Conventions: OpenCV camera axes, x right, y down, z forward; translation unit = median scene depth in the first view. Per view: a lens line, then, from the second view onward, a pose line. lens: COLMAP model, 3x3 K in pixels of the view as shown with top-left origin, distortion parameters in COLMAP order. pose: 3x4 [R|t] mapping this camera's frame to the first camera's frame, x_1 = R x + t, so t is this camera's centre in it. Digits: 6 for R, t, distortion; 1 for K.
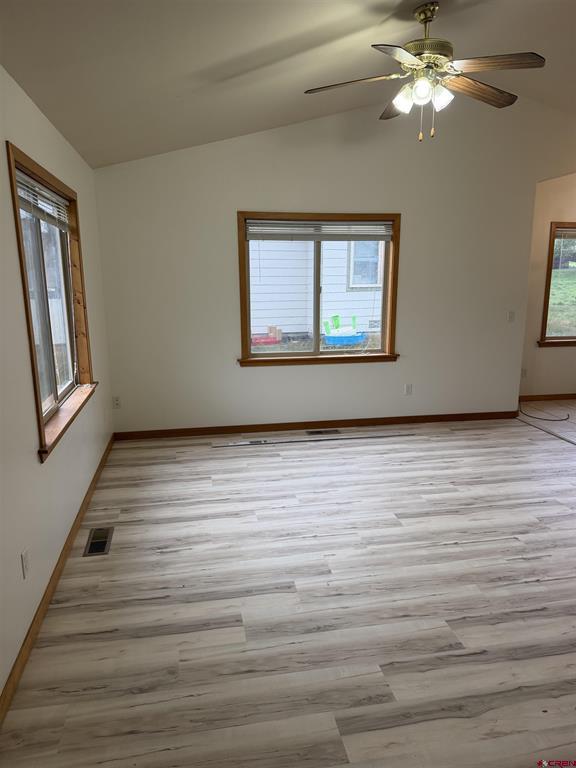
lens RADIAL K [[537.1, 0, 288.0], [0, 537.1, 384.0], [0, 0, 1]] dist [0.103563, -0.141775]
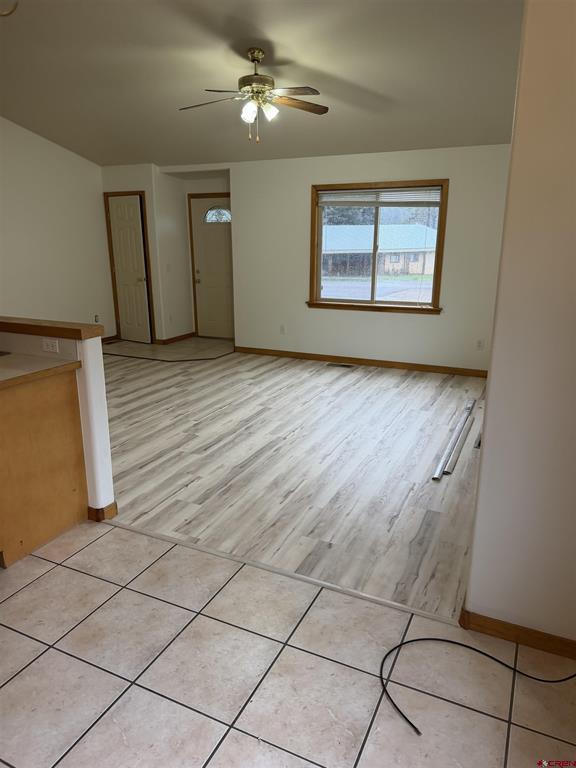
lens RADIAL K [[537.1, 0, 288.0], [0, 537.1, 384.0], [0, 0, 1]] dist [0.103563, -0.141775]
pose [[-0.599805, 0.207469, -0.772781, 1.252093], [-0.167746, 0.911733, 0.374972, -0.350685], [0.782365, 0.354542, -0.512060, 1.746753]]
